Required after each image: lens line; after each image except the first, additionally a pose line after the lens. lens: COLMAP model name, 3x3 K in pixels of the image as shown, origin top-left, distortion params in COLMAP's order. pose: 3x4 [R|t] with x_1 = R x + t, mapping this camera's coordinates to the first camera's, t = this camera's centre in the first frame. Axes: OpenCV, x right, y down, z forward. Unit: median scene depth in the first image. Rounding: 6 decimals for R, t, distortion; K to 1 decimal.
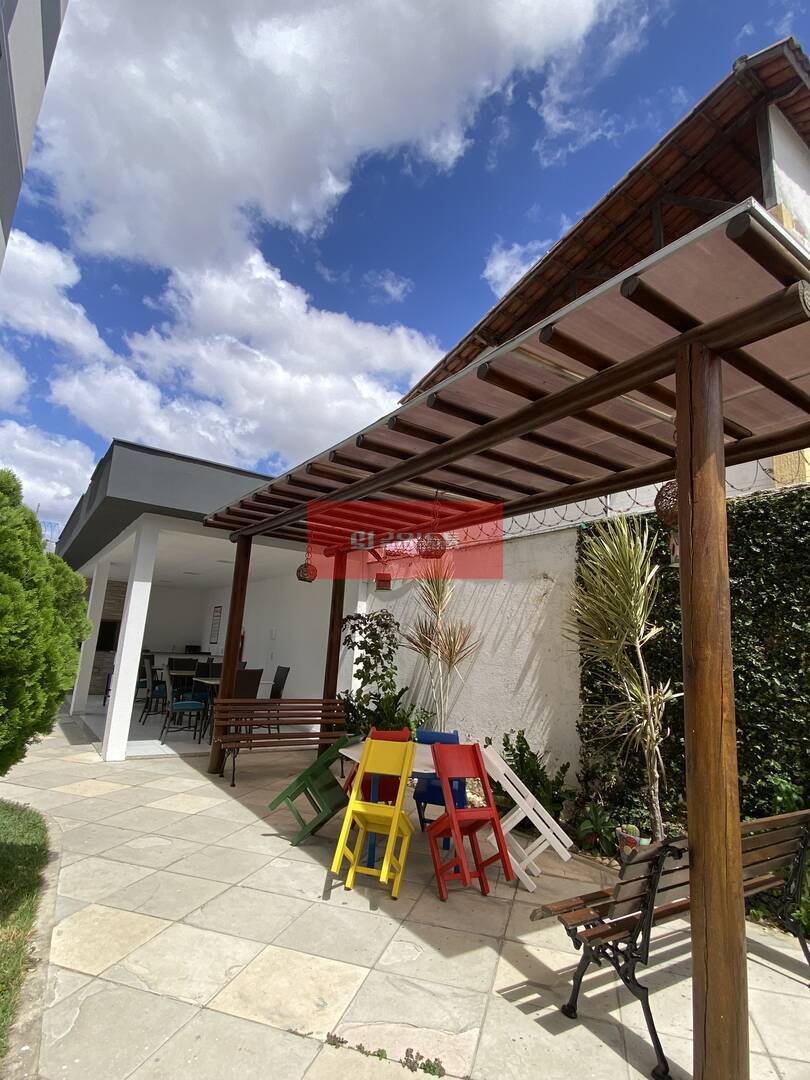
lens RADIAL K [[564.1, 0, 398.9], [0, 564.1, 532.3], [0, 0, 1]] dist [0.047427, -0.046405]
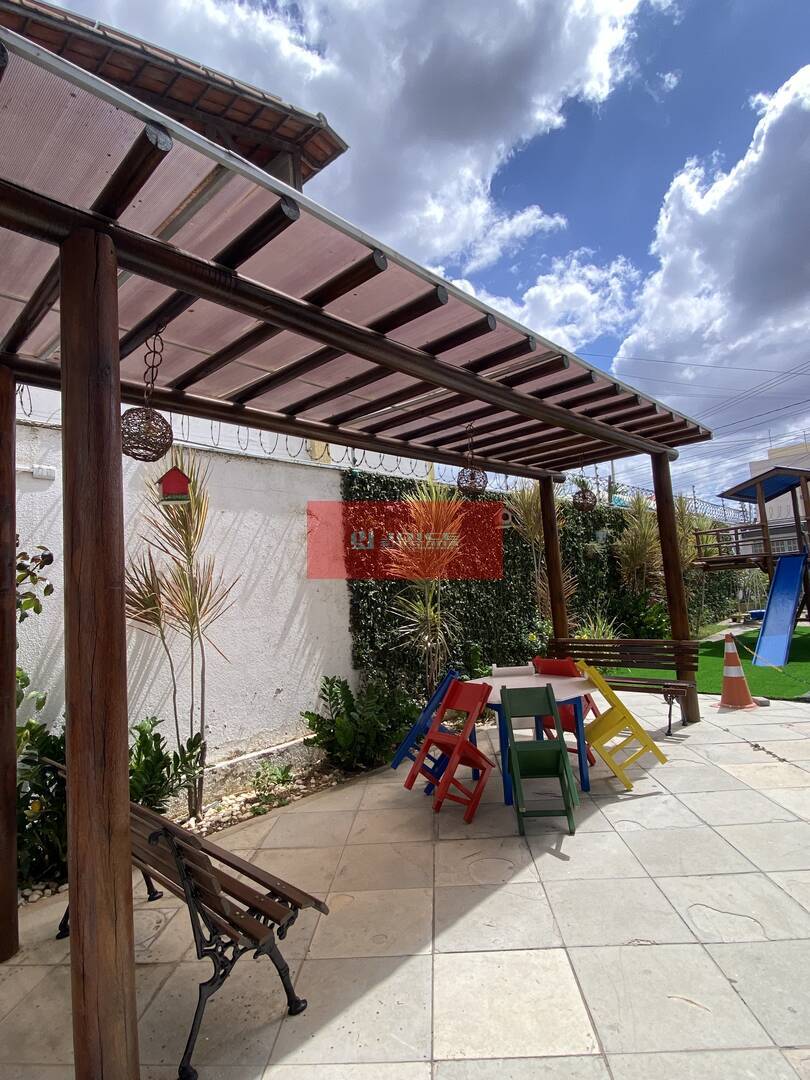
lens RADIAL K [[564.1, 0, 398.9], [0, 564.1, 532.3], [0, 0, 1]] dist [0.047427, -0.046405]
pose [[-0.224297, 0.047080, 0.973383, -0.687101], [-0.146503, 0.985852, -0.081442, 0.168064], [-0.963446, -0.160871, -0.214226, 1.083532]]
